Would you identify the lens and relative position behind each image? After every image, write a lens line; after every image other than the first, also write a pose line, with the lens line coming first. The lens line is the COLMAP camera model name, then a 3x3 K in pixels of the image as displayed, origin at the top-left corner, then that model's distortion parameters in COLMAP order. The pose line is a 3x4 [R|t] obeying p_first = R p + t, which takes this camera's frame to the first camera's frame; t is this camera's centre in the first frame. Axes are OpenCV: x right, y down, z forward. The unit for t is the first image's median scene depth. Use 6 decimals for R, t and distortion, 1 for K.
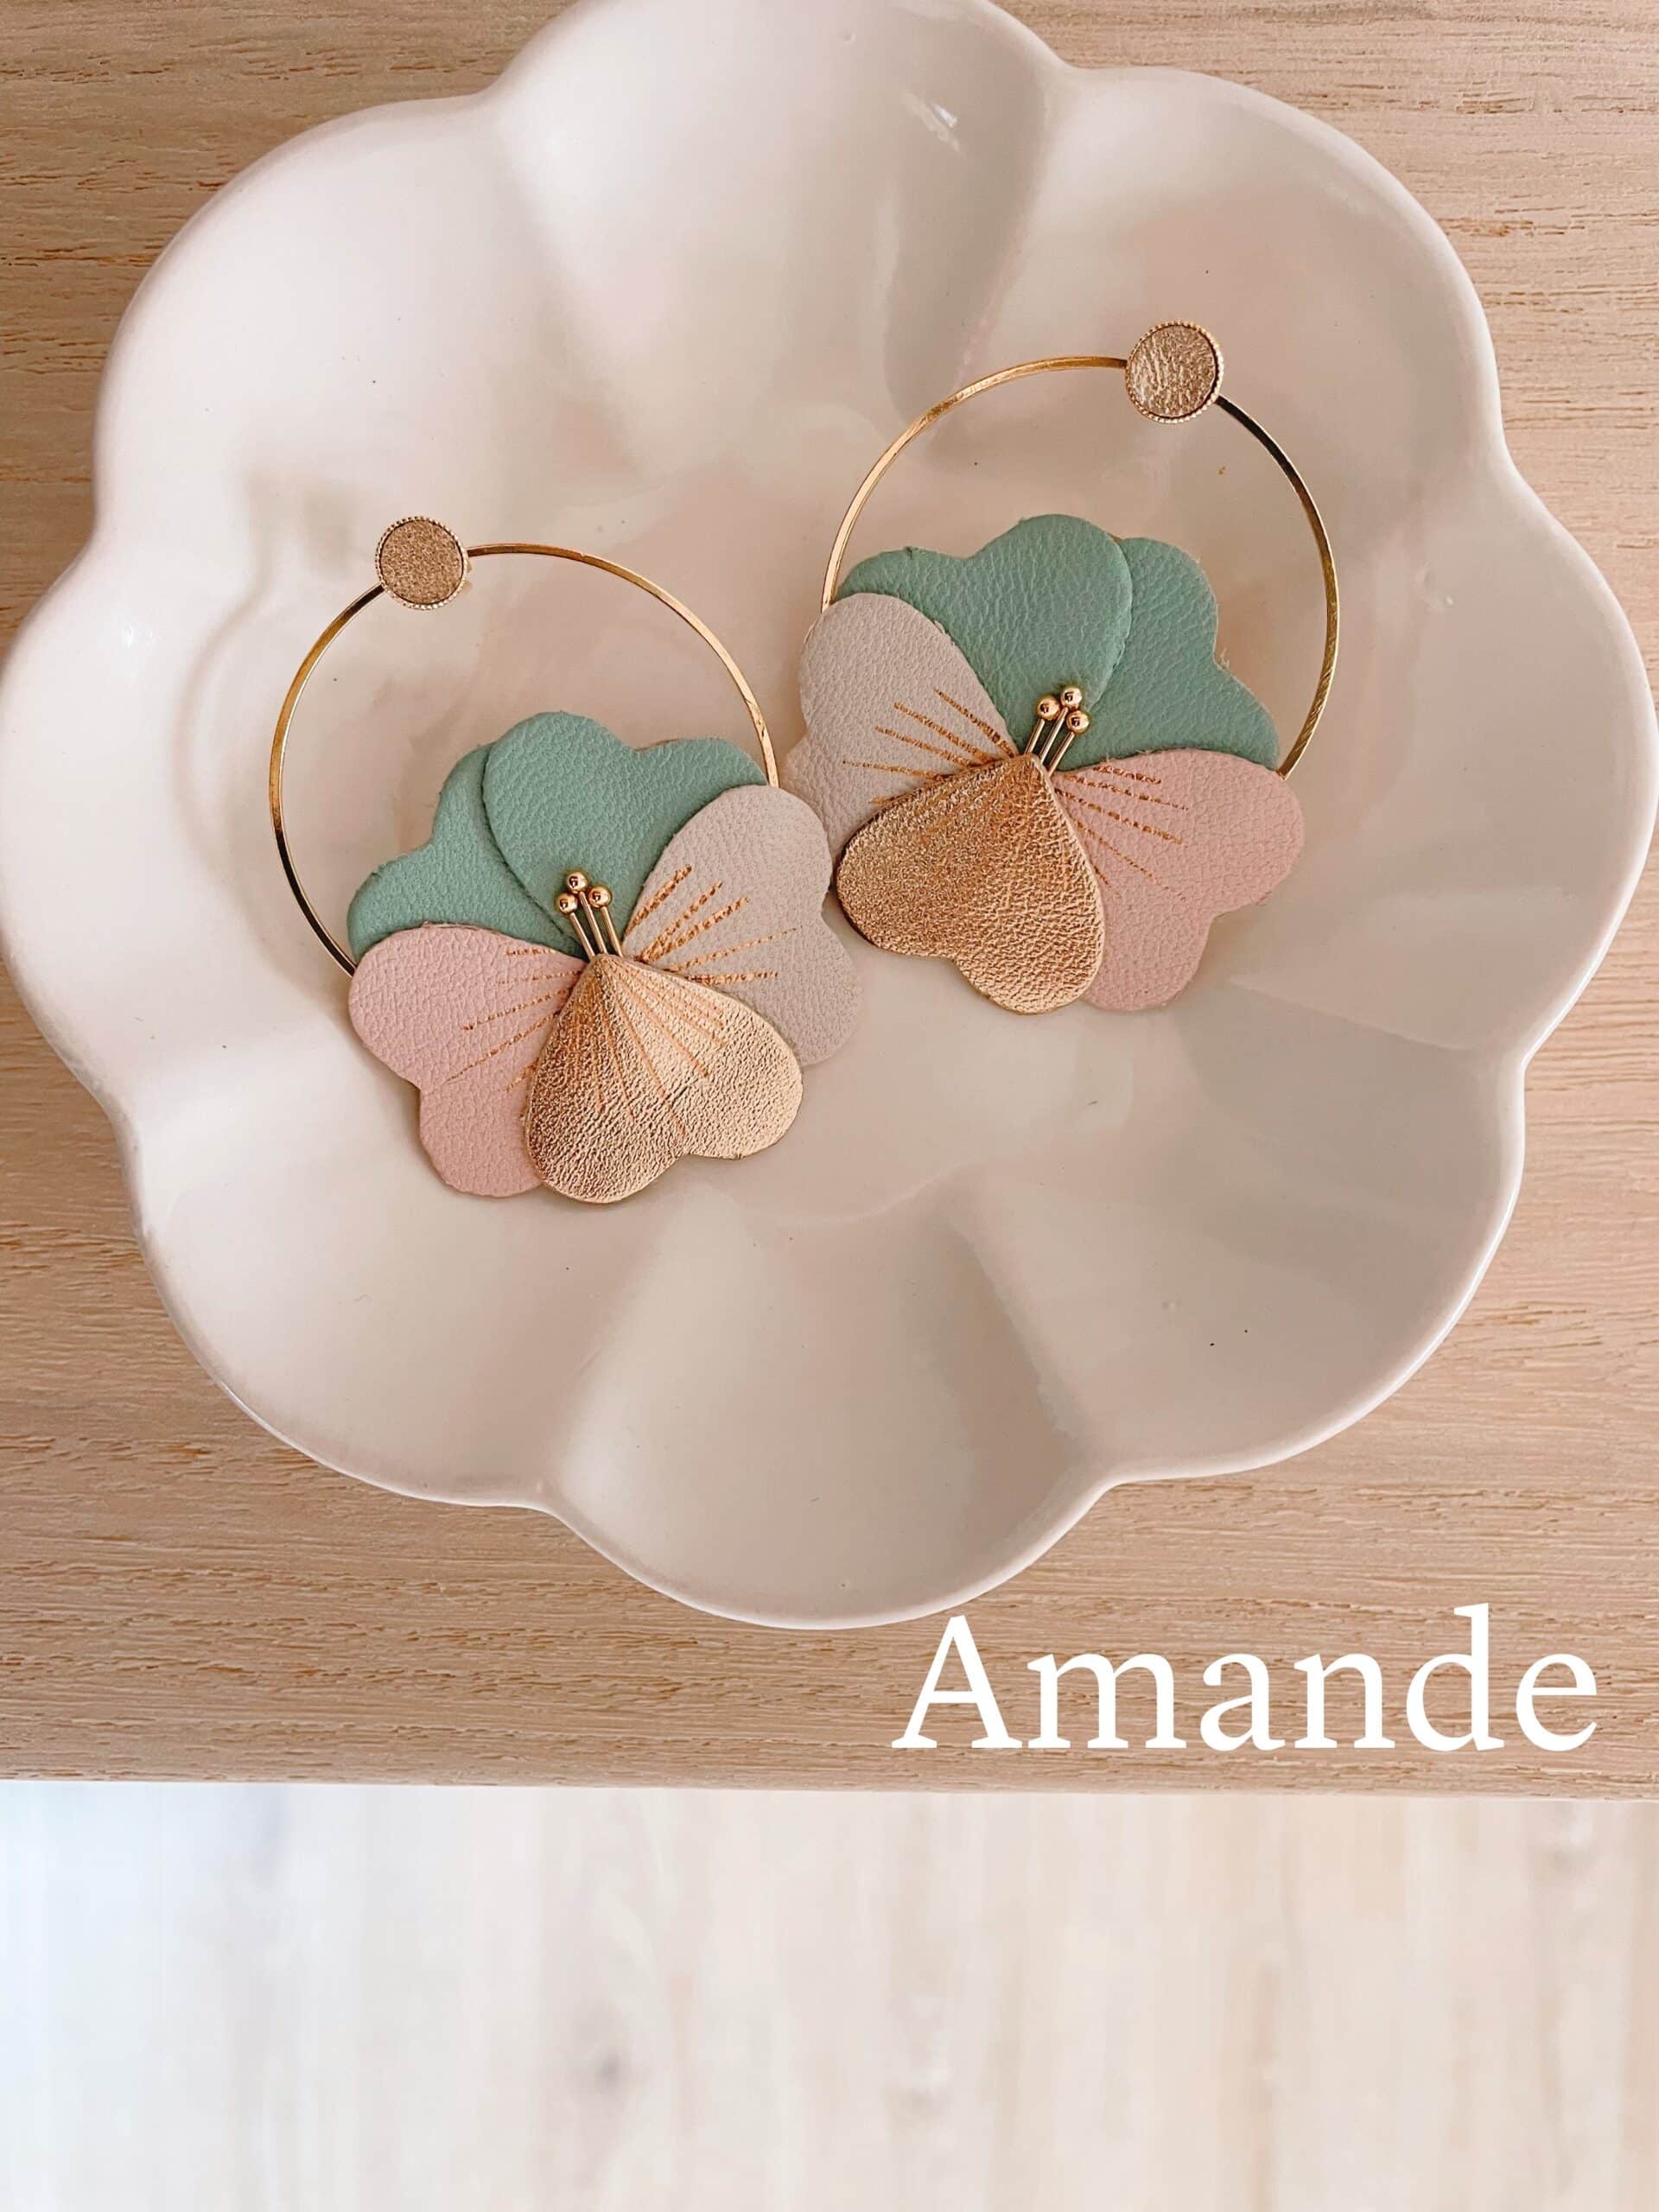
lens RADIAL K [[1777.4, 0, 833.4], [0, 1777.4, 1109.0], [0, 0, 1]] dist [0.064140, -0.128202]
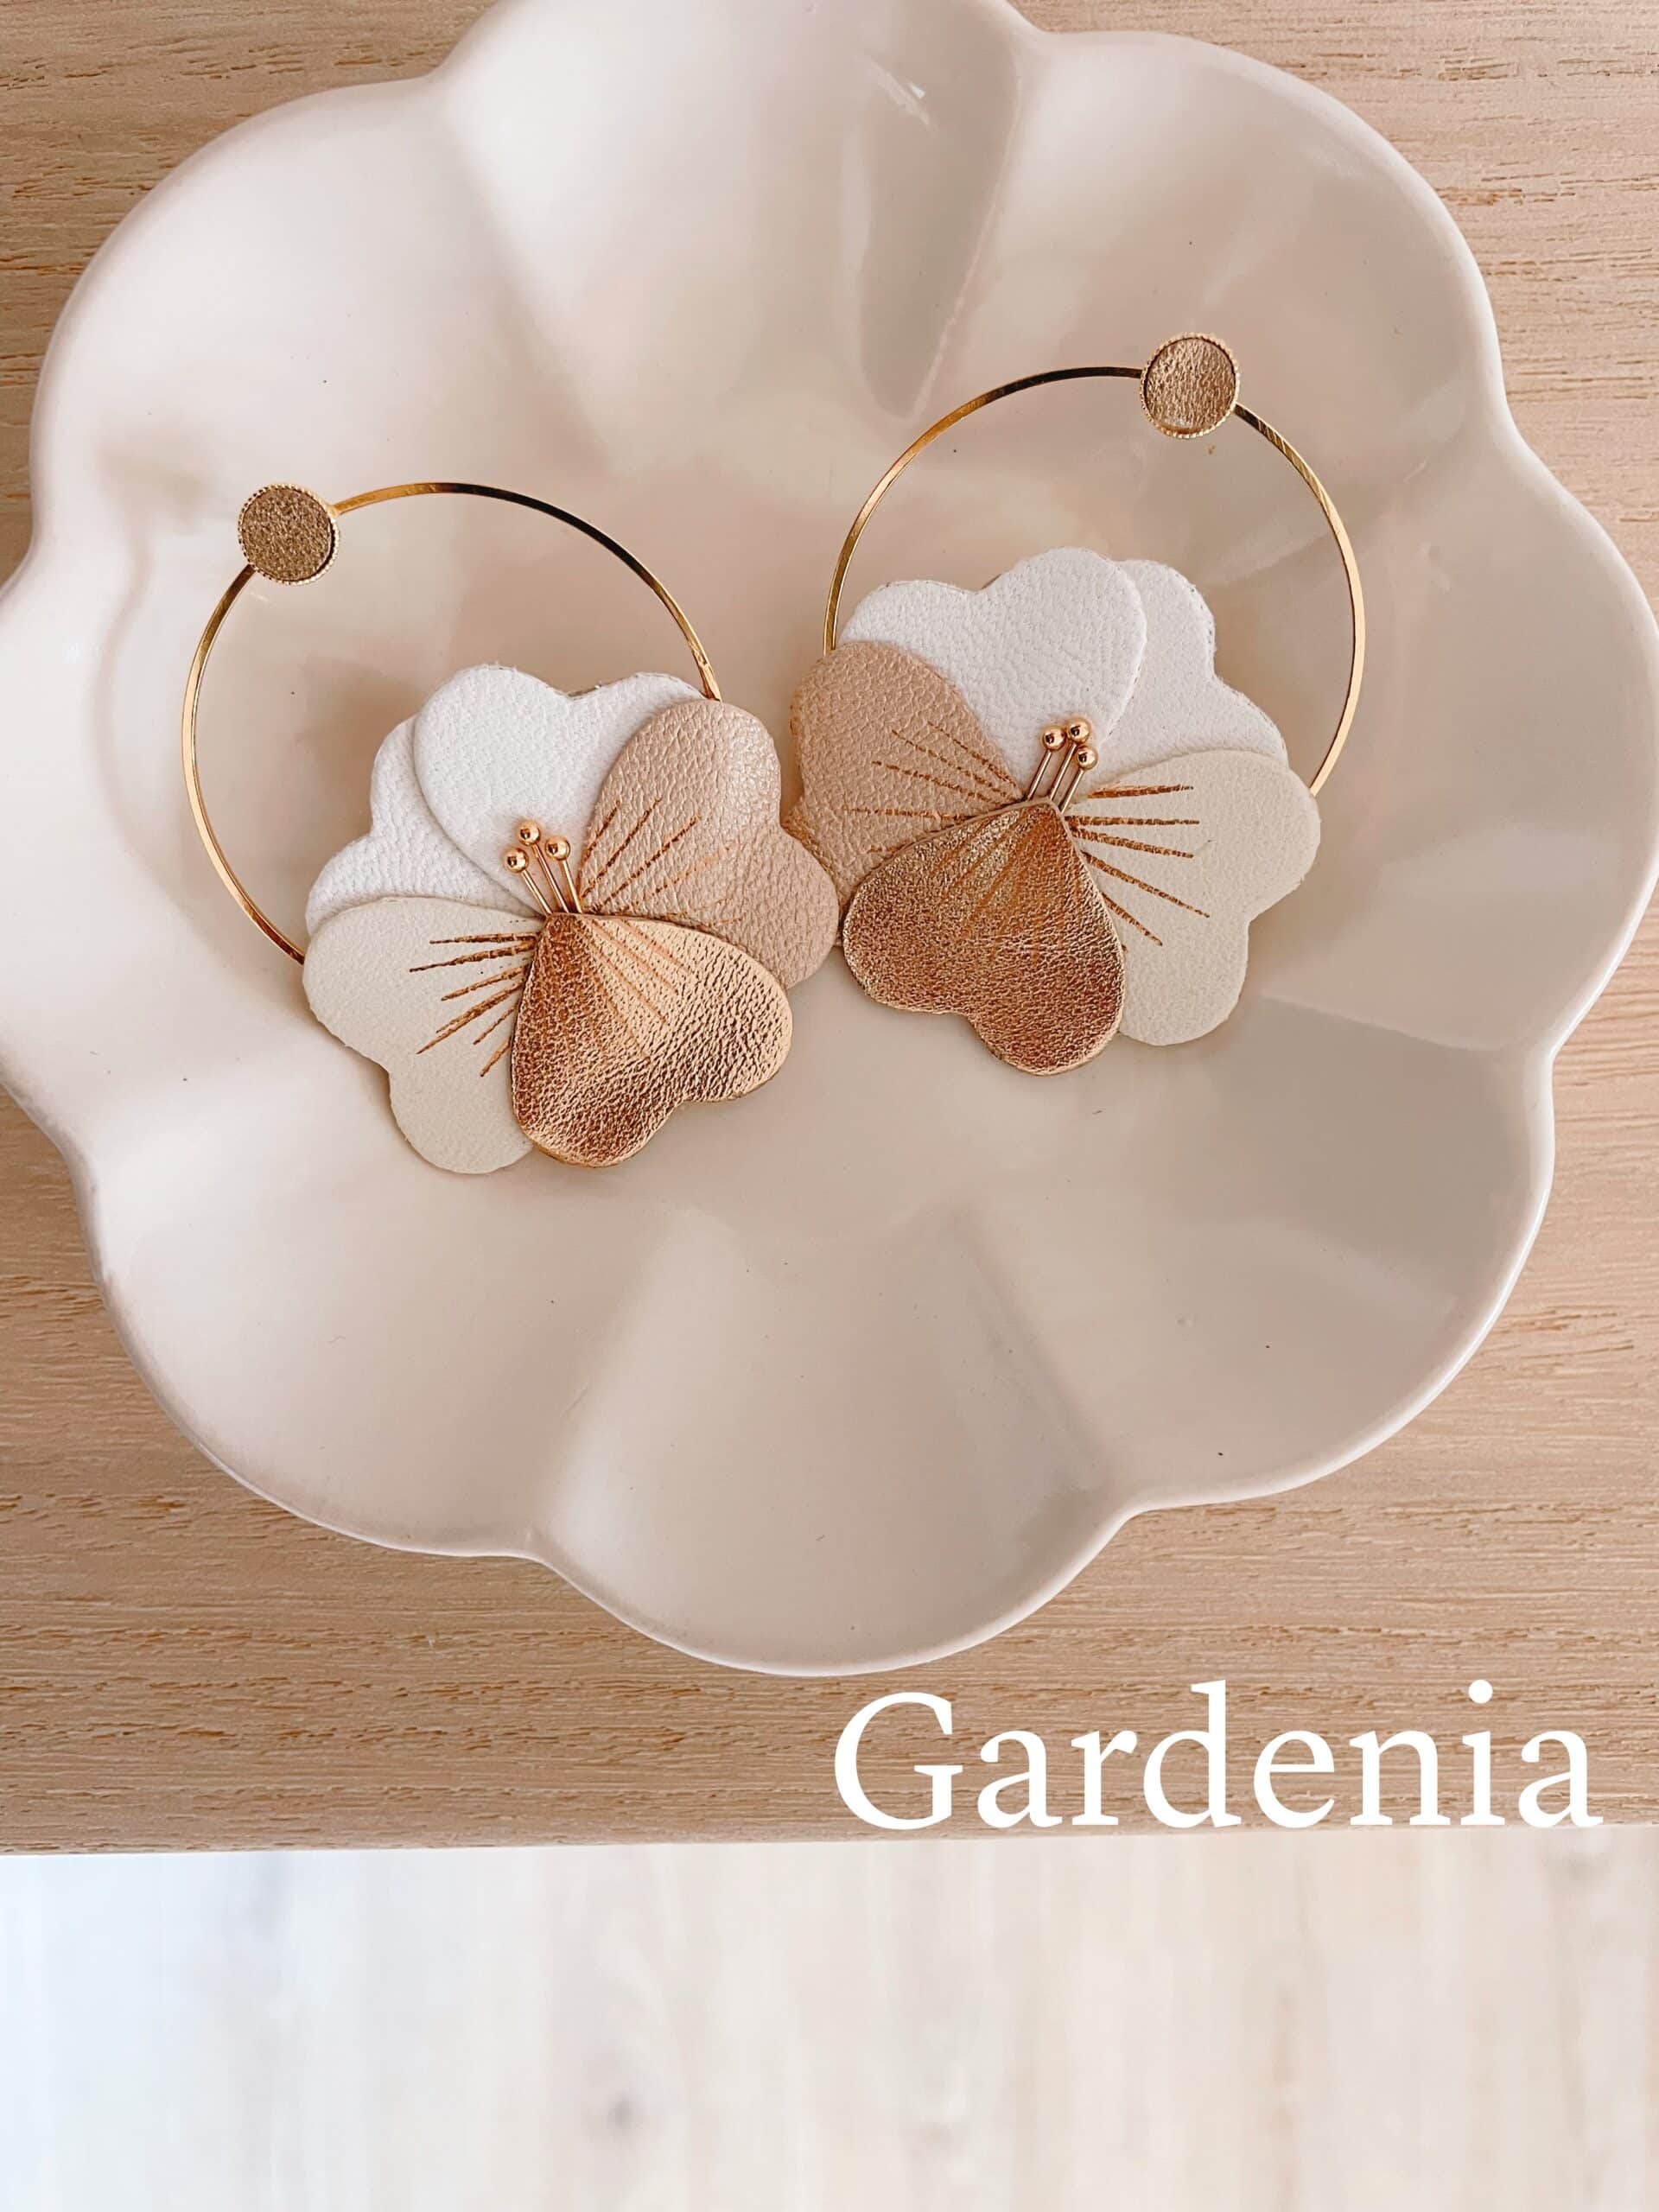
lens RADIAL K [[1780.6, 0, 827.7], [0, 1780.6, 1106.4], [0, 0, 1]] dist [0.062964, -0.127793]
pose [[0.999549, -0.029482, 0.005678, -0.004262], [0.029555, 0.999475, -0.013287, 0.001836], [-0.005283, 0.013449, 0.999896, 0.039089]]
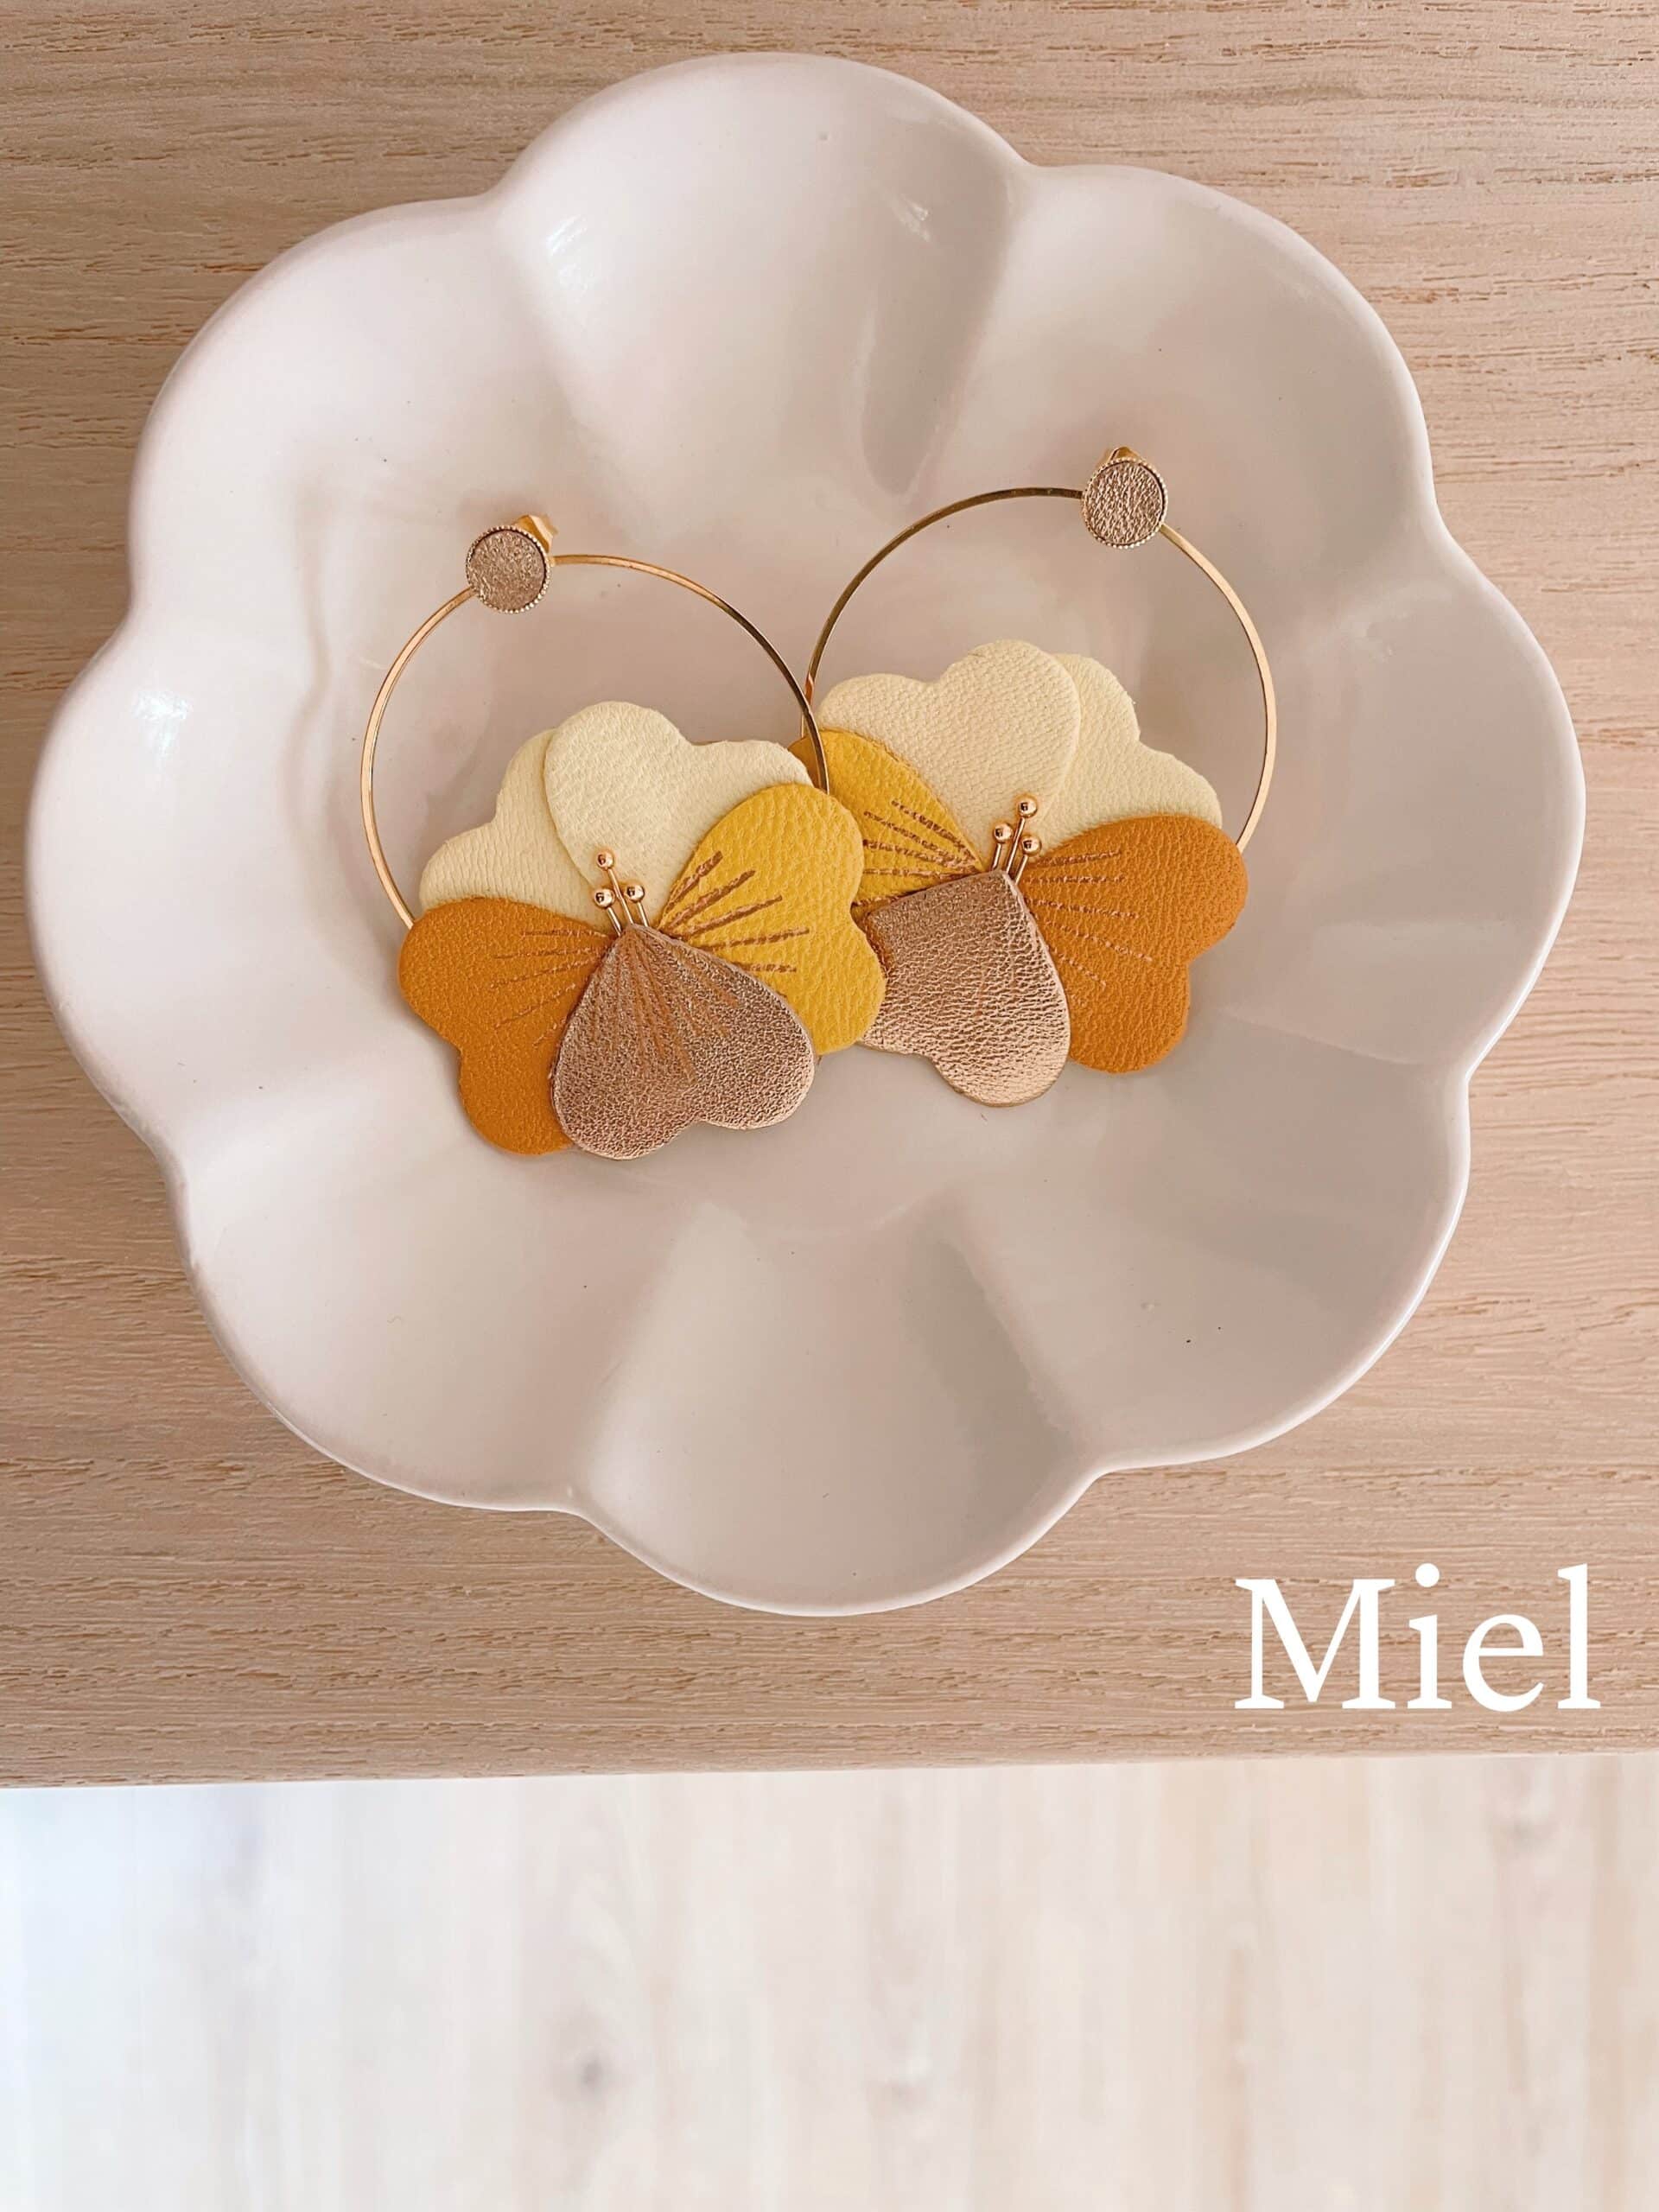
lens RADIAL K [[1777.4, 0, 833.4], [0, 1777.4, 1109.0], [0, 0, 1]] dist [0.064140, -0.128202]
pose [[0.999322, -0.023978, 0.027945, -0.025477], [0.023995, 0.999712, -0.000265, -0.011781], [-0.027931, 0.000935, 0.999609, -0.063981]]
